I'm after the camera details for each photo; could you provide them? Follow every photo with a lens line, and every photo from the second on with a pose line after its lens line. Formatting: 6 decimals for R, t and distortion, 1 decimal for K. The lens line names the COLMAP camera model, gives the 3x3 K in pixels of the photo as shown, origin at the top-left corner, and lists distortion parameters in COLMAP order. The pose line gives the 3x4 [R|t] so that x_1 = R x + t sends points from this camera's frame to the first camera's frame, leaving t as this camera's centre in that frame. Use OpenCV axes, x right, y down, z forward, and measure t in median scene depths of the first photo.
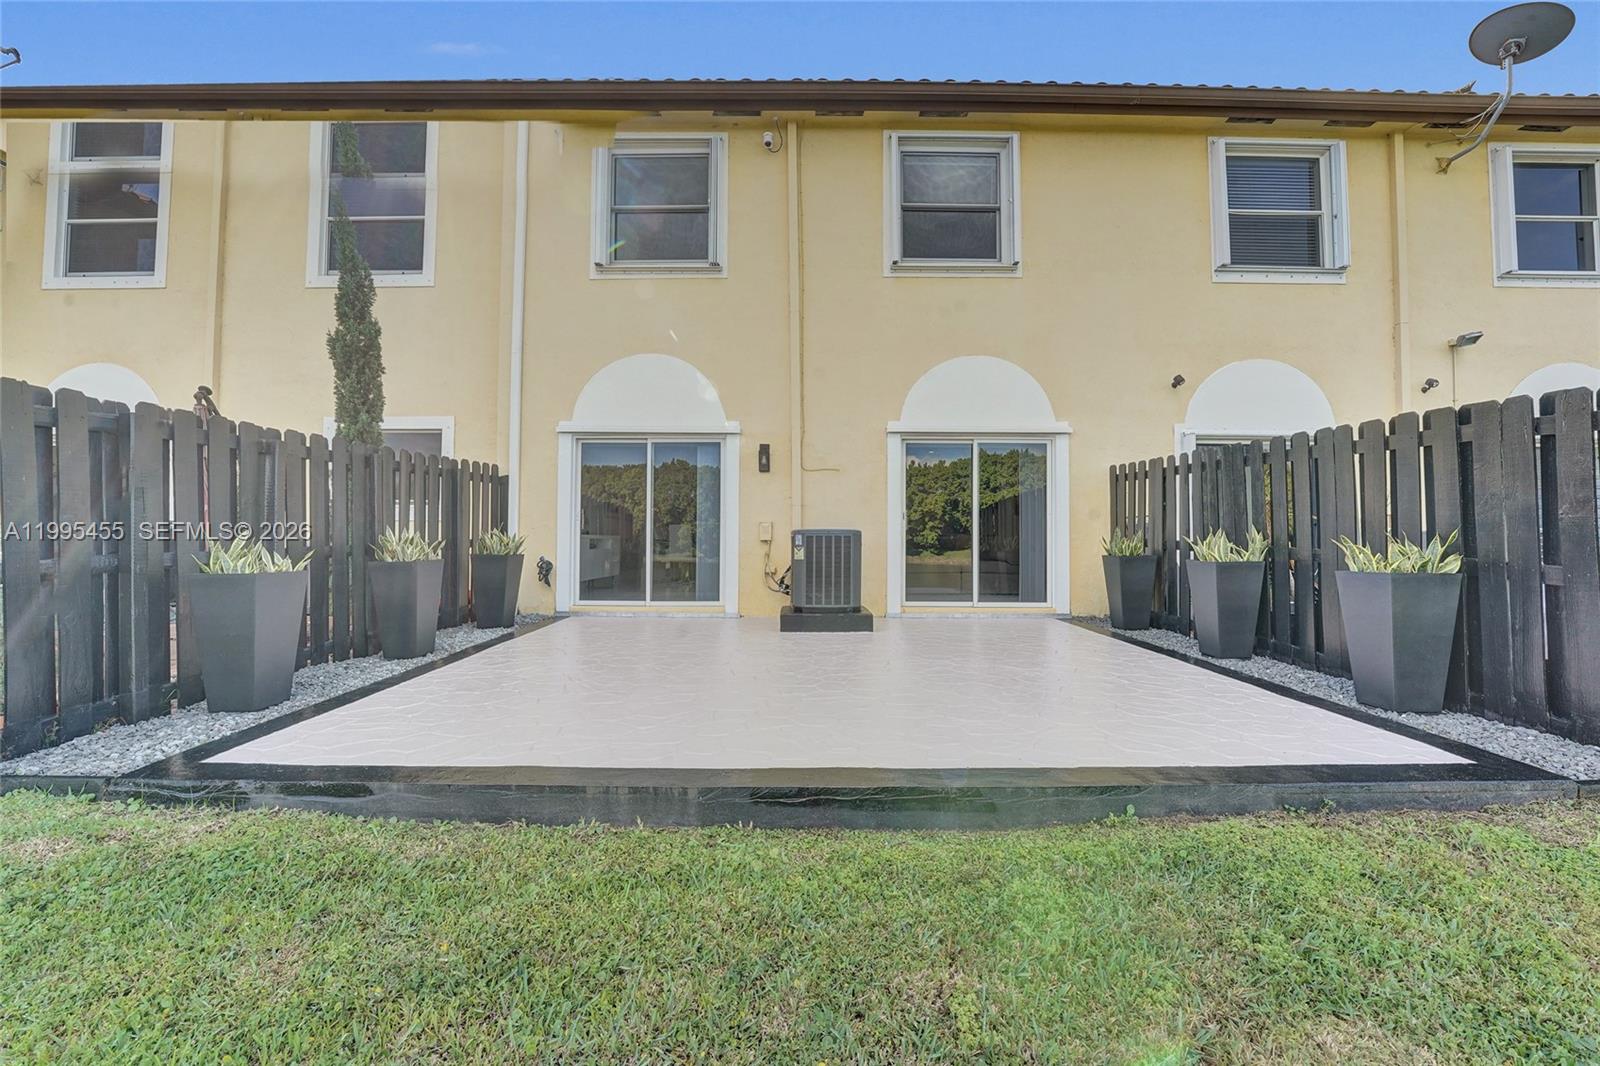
lens RADIAL K [[662.1, 0, 802.2], [0, 662.1, 532.6], [0, 0, 1]] dist [-0.029792, 0.003437]
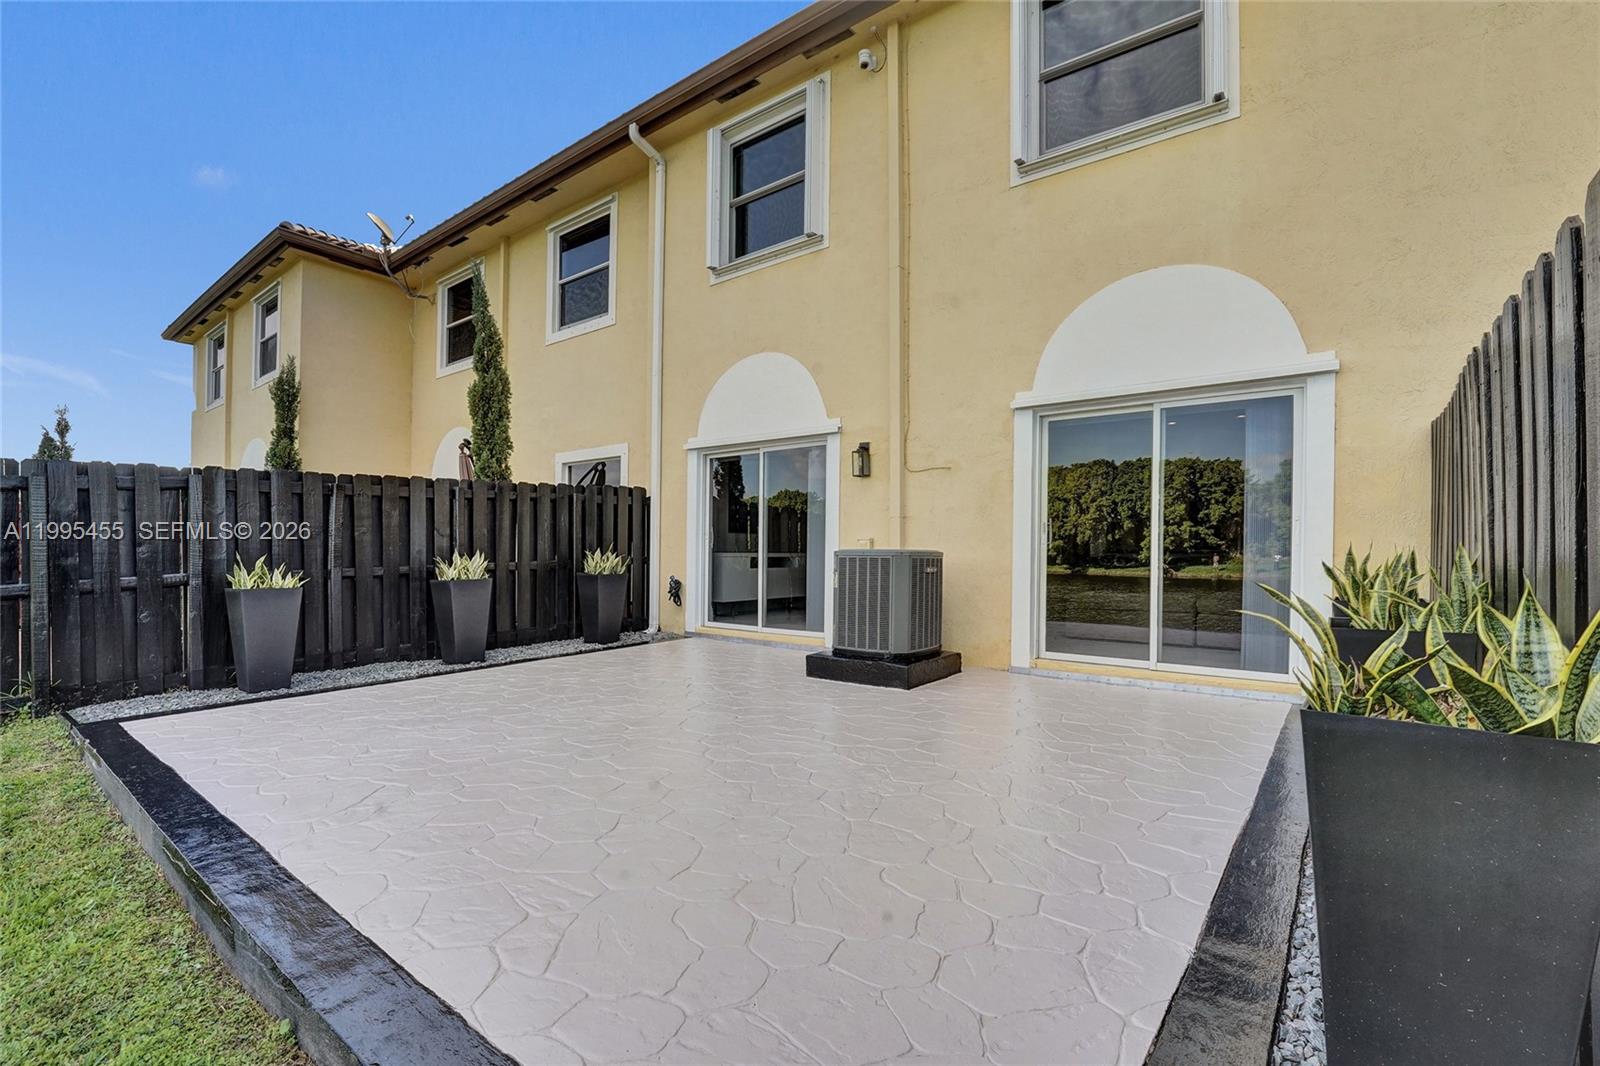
lens RADIAL K [[714.8, 0, 795.2], [0, 714.8, 556.9], [0, 0, 1]] dist [-0.022067, -0.000444]
pose [[0.784610, 0.005094, -0.619968, 0.417278], [0.009110, 0.999764, 0.019744, -0.011982], [0.619922, -0.021139, 0.784378, 0.259421]]
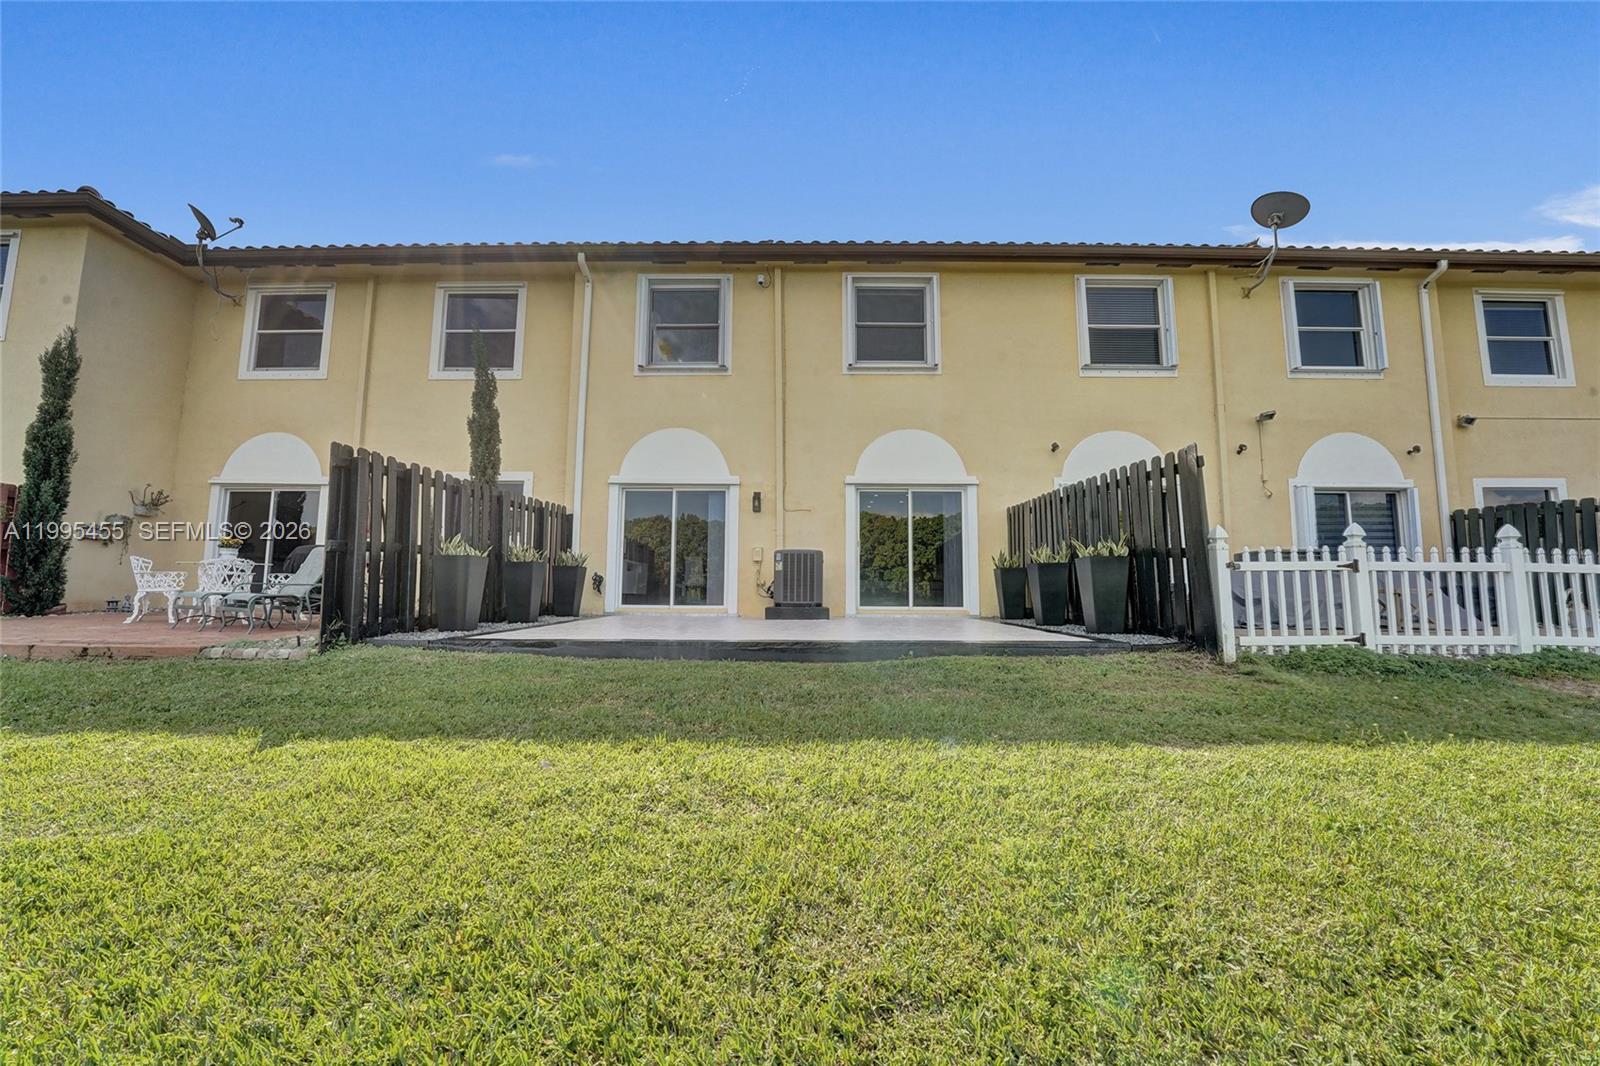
lens RADIAL K [[662.1, 0, 806.8], [0, 662.1, 536.9], [0, 0, 1]] dist [-0.029792, 0.003437]
pose [[0.999992, 0.000897, -0.003980, 0.053325], [-0.001207, 0.996896, -0.078725, 0.069713], [0.003897, 0.078730, 0.996888, -0.381500]]
